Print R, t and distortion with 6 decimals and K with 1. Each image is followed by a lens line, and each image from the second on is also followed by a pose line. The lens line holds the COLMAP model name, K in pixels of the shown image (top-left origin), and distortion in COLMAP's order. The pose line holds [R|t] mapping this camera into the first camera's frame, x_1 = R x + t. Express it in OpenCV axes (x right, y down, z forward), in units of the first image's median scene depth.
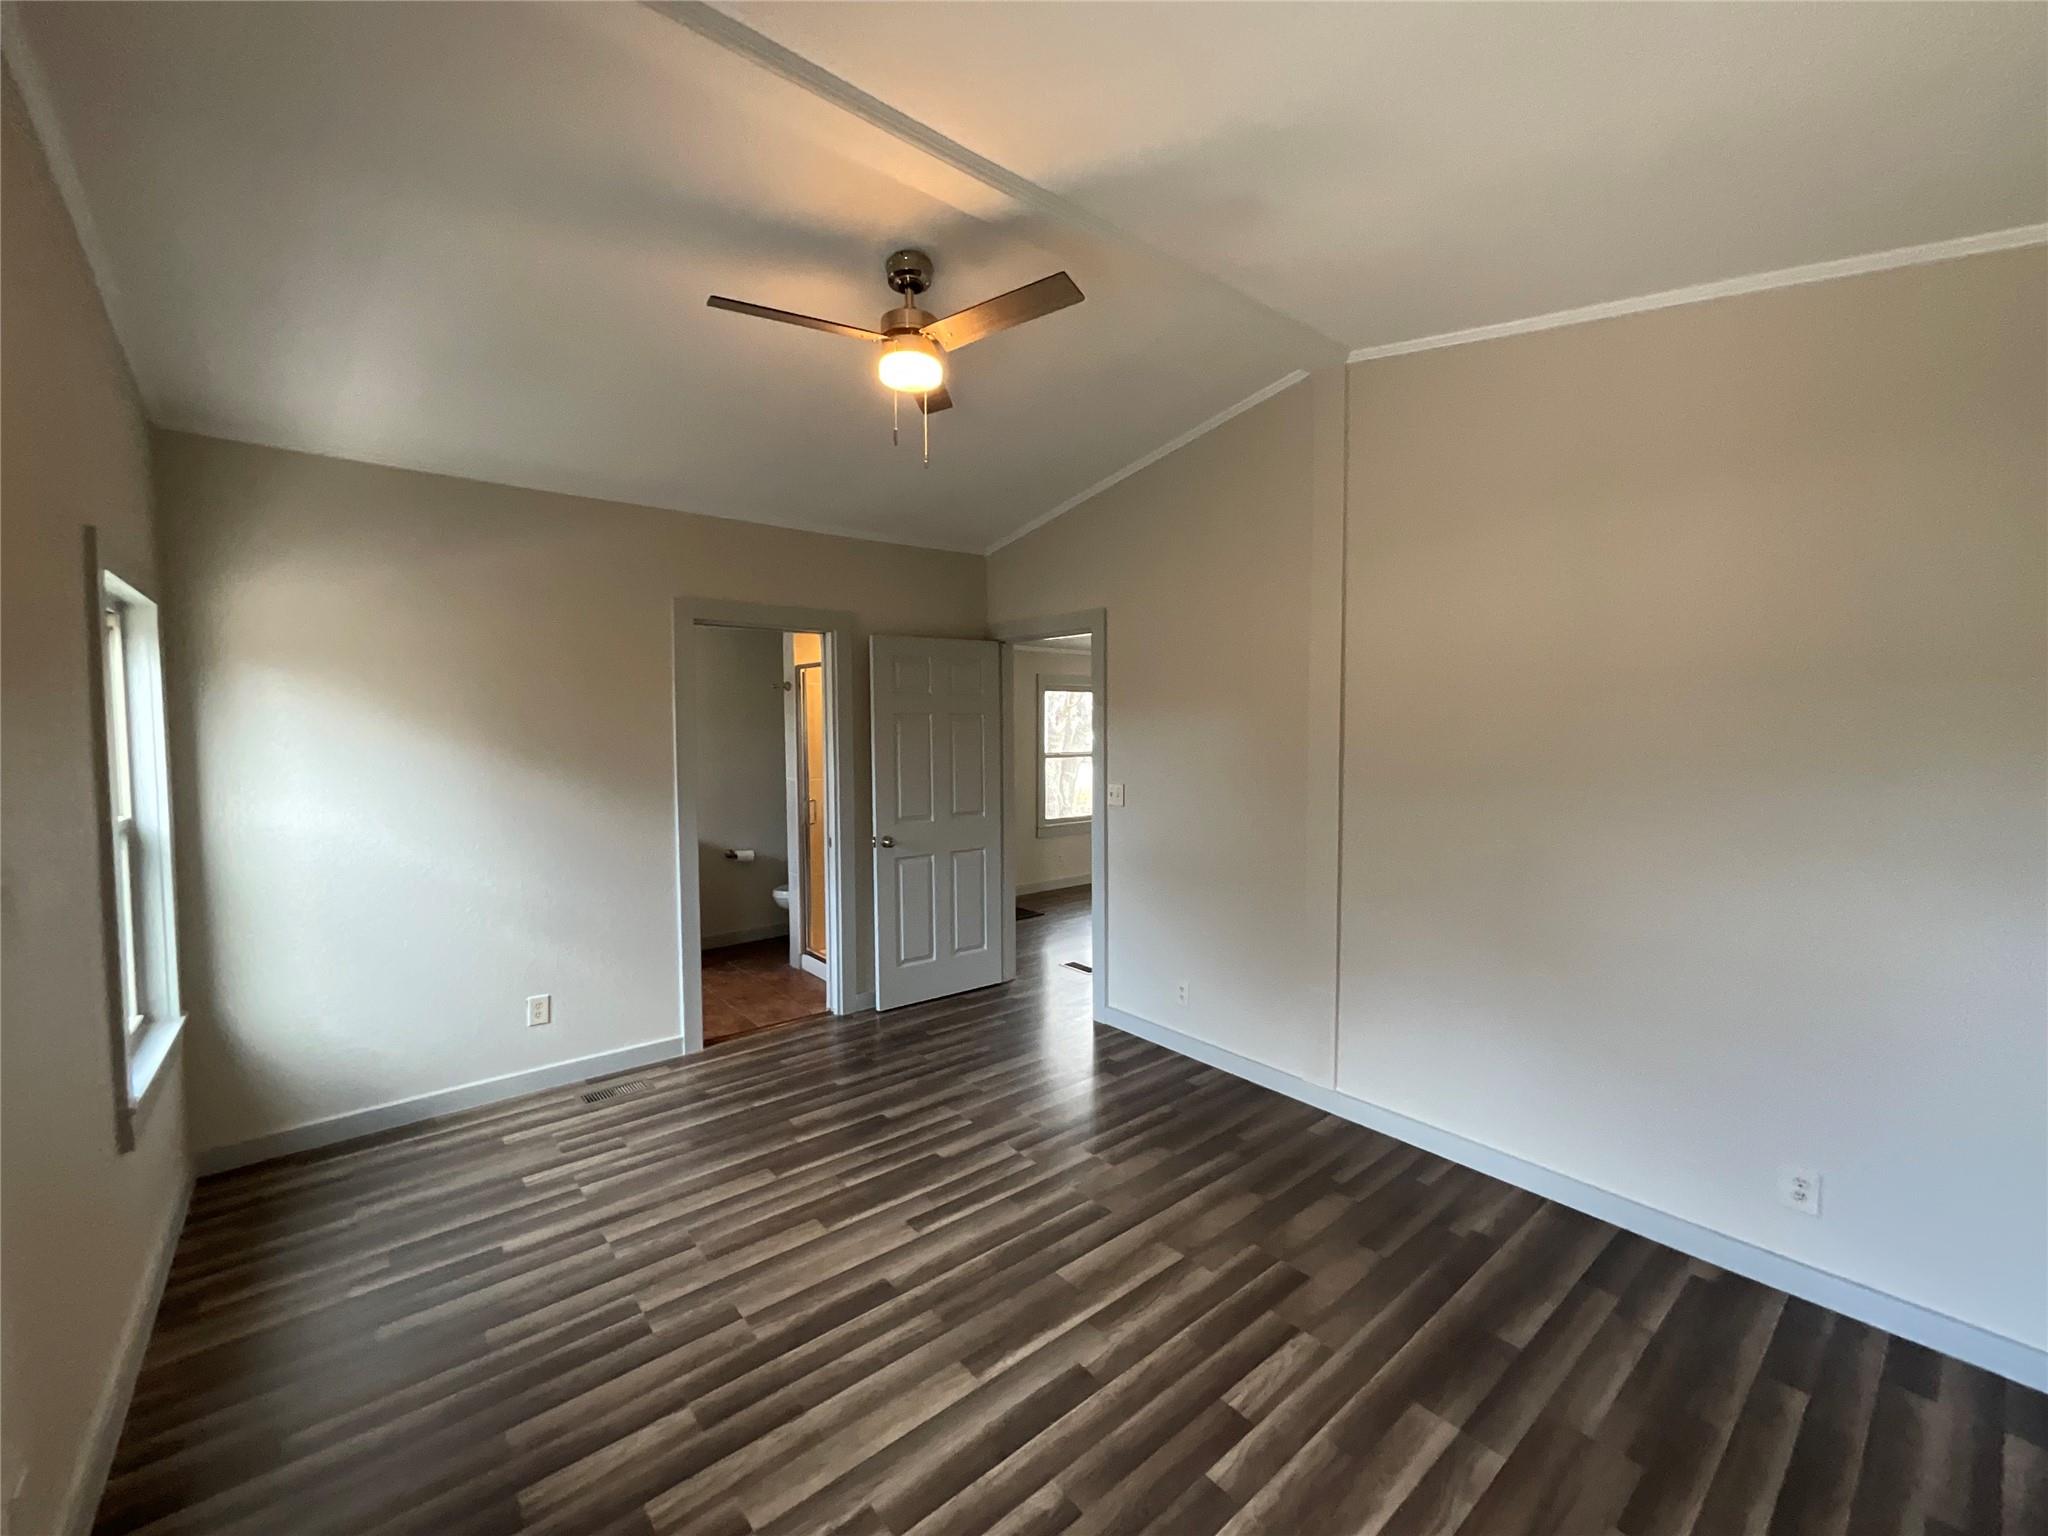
lens RADIAL K [[827.4, 0, 1022.7], [0, 827.4, 772.5], [0, 0, 1]] dist [-0.002305, -0.000383]
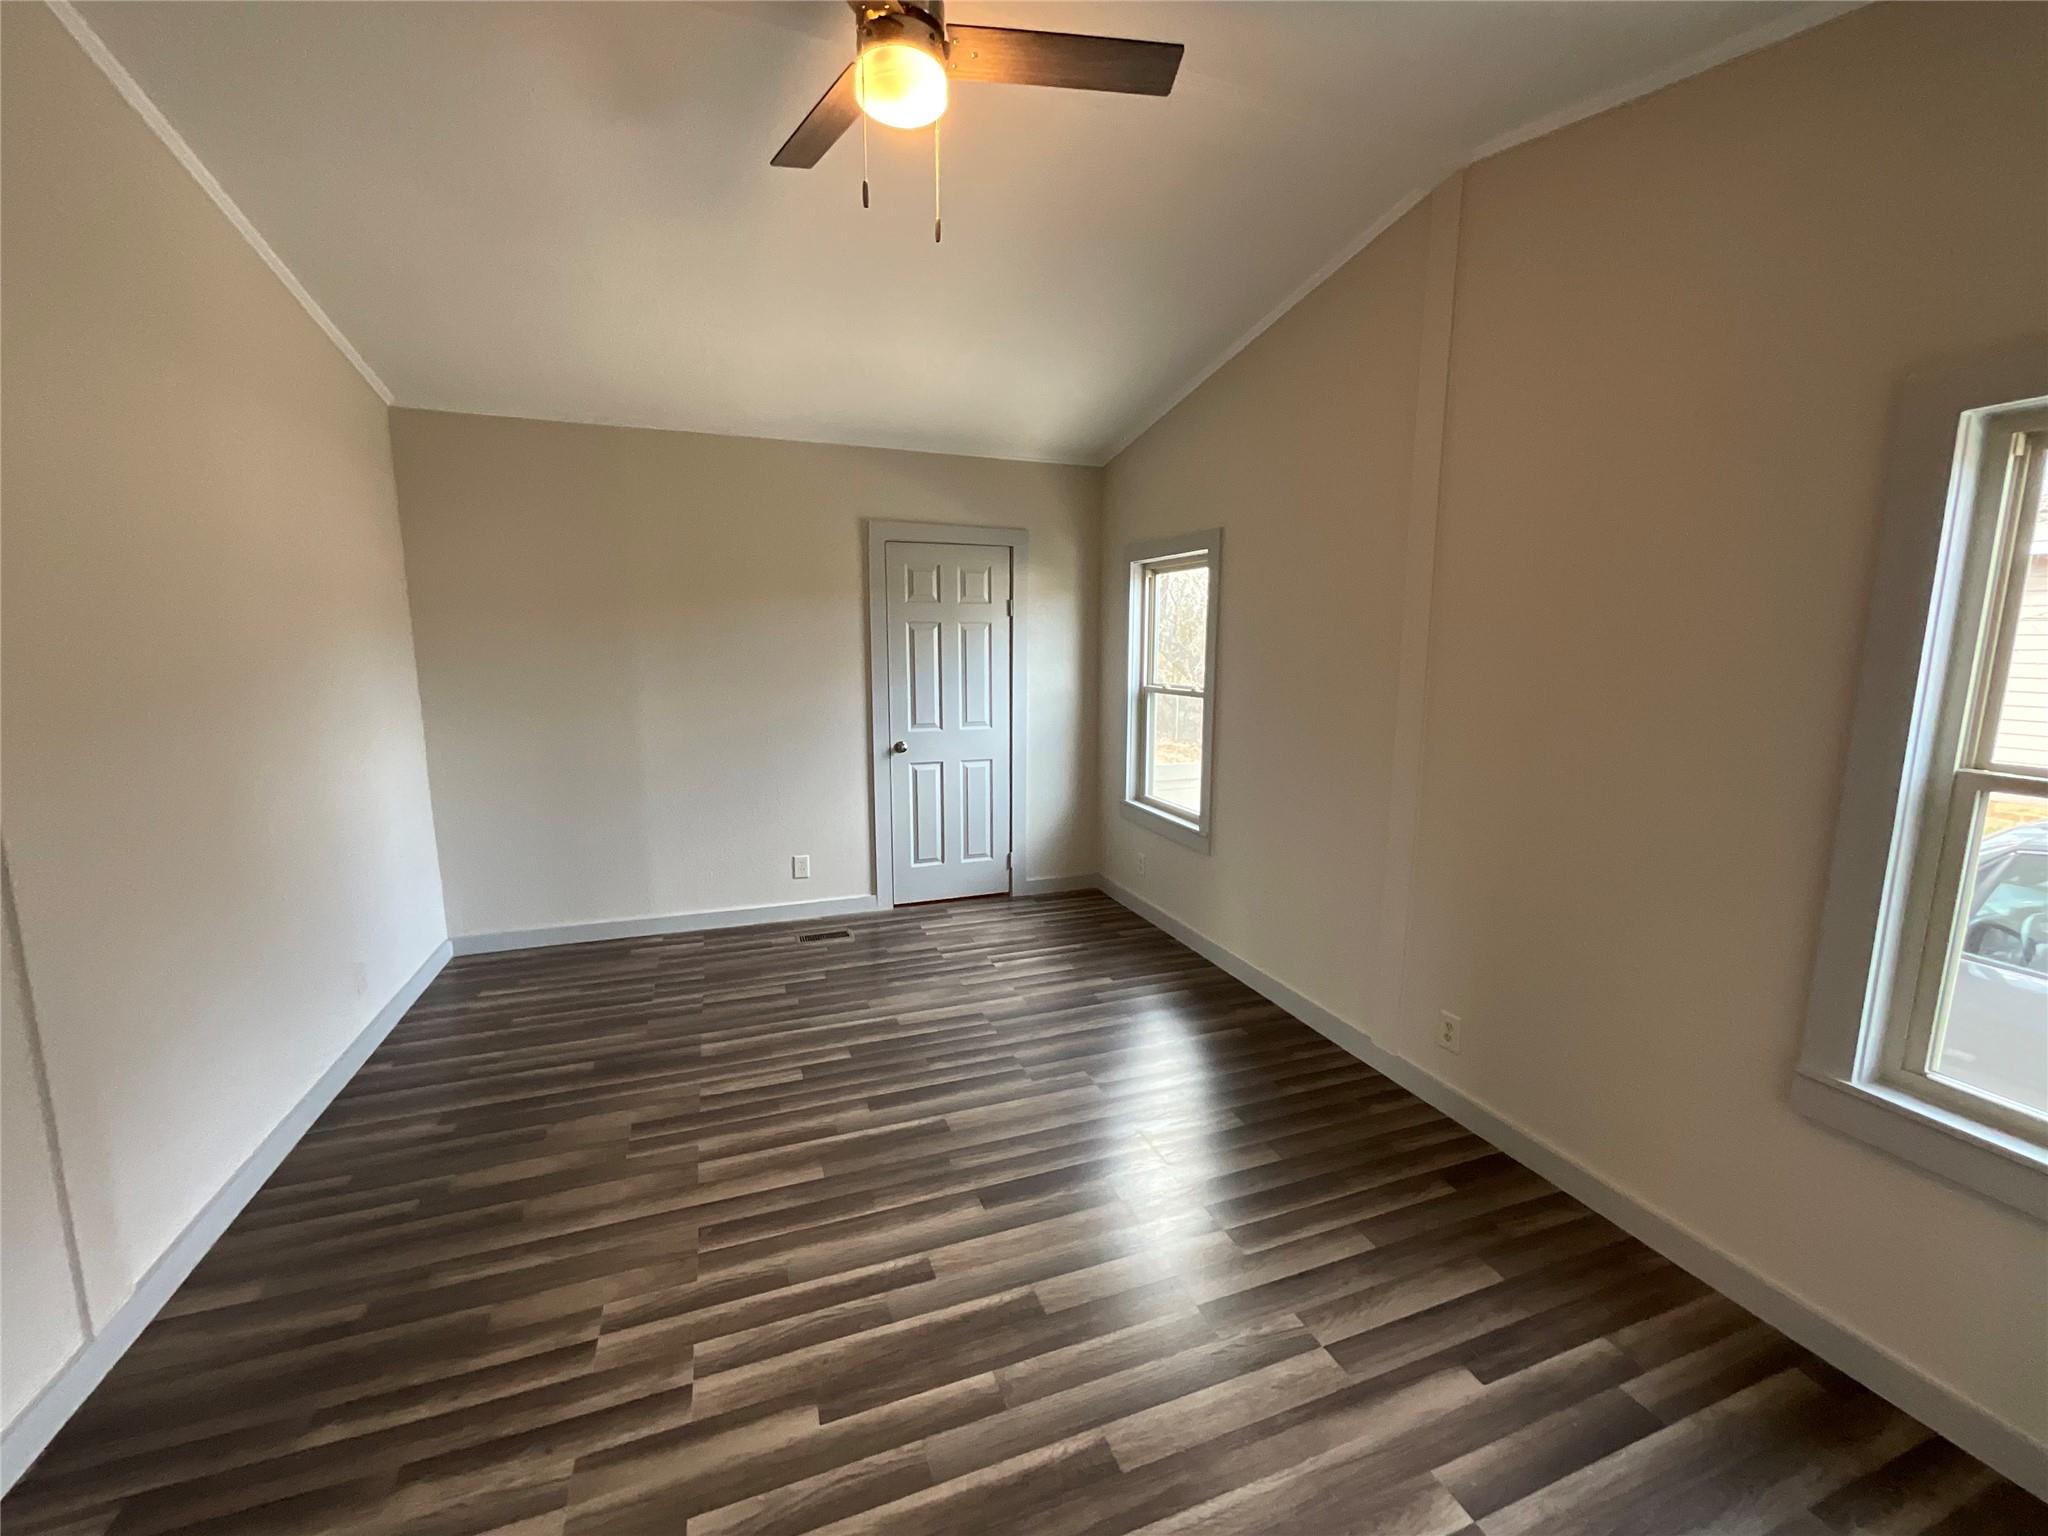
lens RADIAL K [[827.4, 0, 1022.7], [0, 827.4, 772.5], [0, 0, 1]] dist [-0.002305, -0.000383]
pose [[-0.946488, -0.049796, 0.318873, -0.470239], [0.017457, 0.978679, 0.204651, -0.075451], [-0.322266, 0.199267, -0.925439, 1.701852]]
